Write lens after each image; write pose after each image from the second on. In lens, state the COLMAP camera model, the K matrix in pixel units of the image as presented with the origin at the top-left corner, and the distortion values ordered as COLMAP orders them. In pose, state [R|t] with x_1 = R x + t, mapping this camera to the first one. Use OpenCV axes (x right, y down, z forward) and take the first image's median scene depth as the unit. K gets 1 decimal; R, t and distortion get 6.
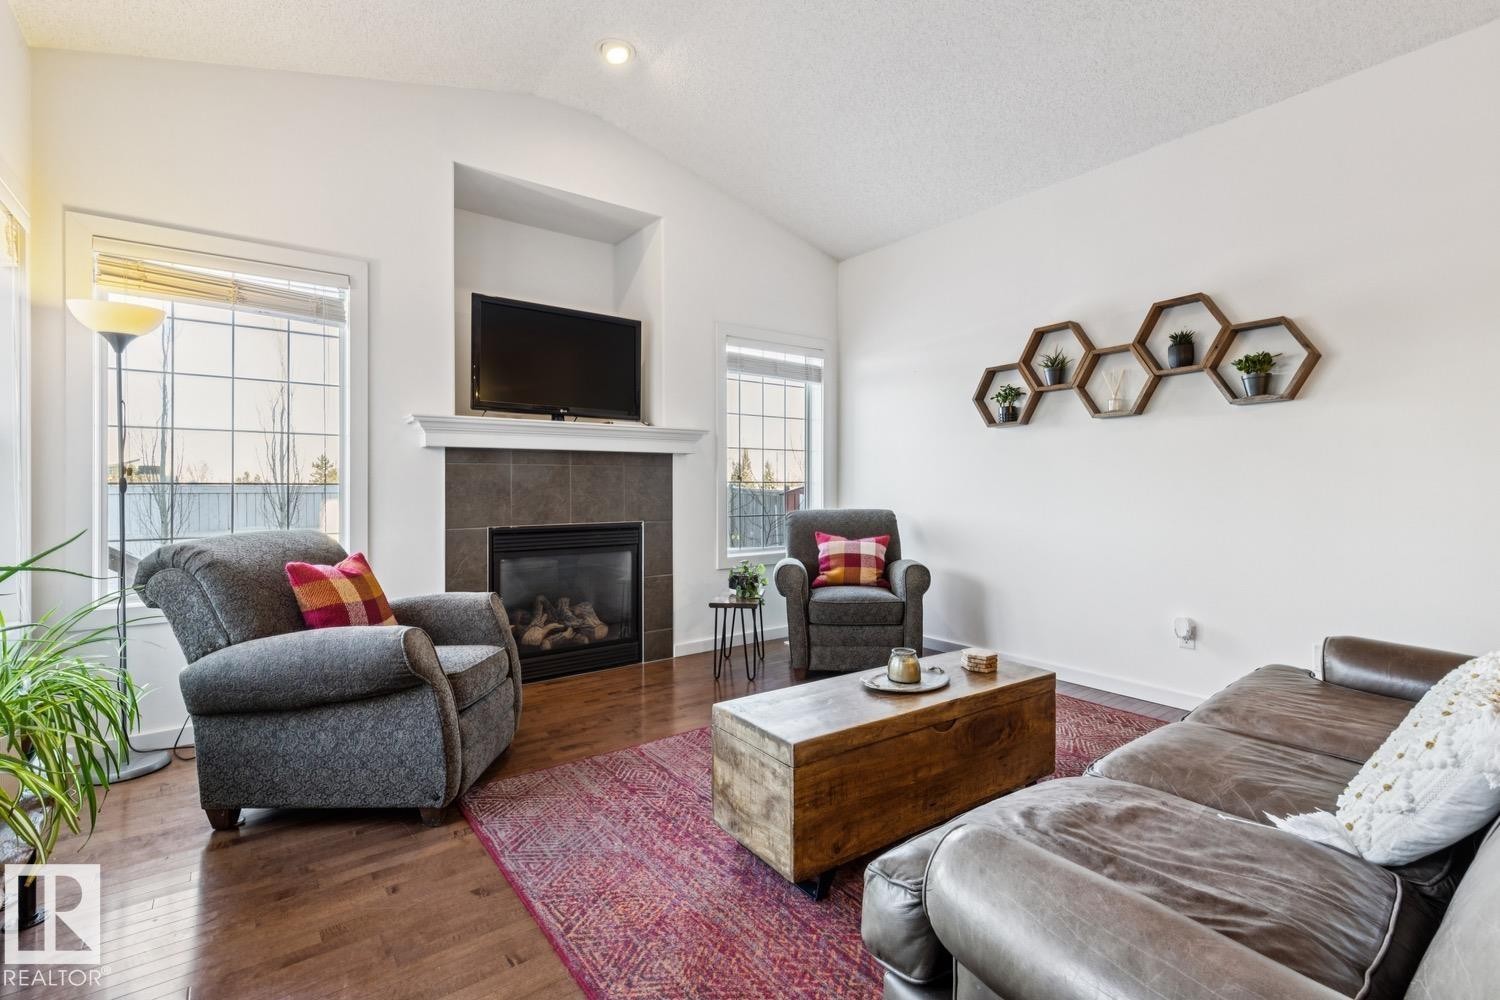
lens RADIAL K [[675.6, 0, 746.1], [0, 675.6, 480.3], [0, 0, 1]] dist [0.001235, 0.000045]
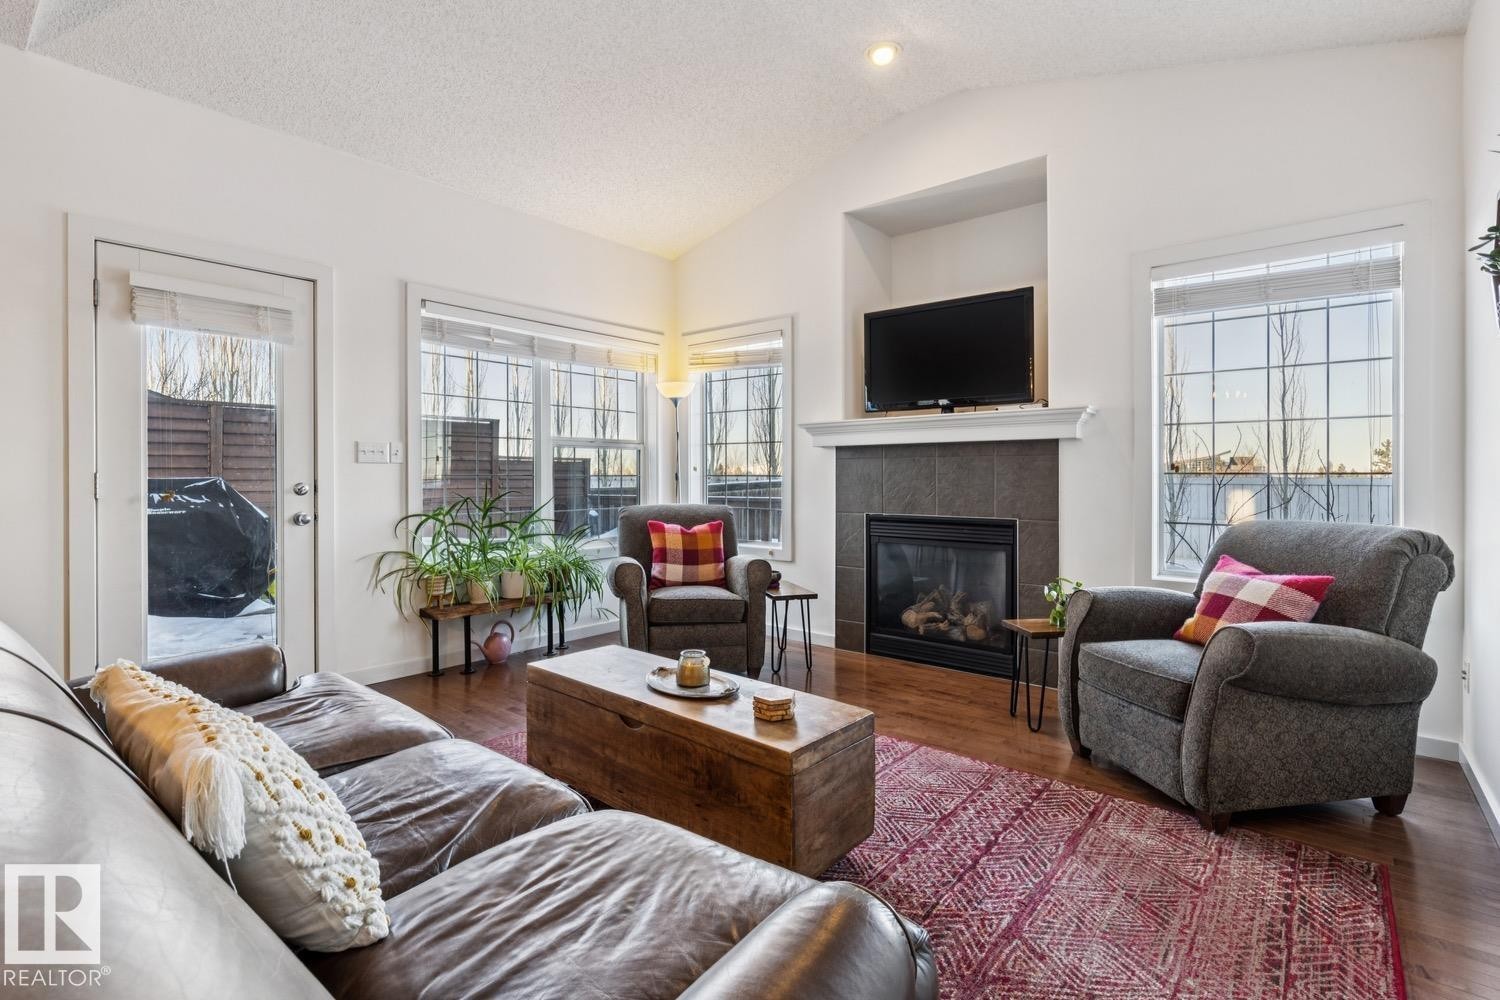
lens RADIAL K [[689.4, 0, 755.2], [0, 689.4, 479.1], [0, 0, 1]] dist [0.003426, -0.003936]
pose [[0.239963, 0.005765, -0.970765, 0.662237], [0.006686, 0.999949, 0.007591, 0.000208], [0.970759, -0.008312, 0.239912, 0.476707]]
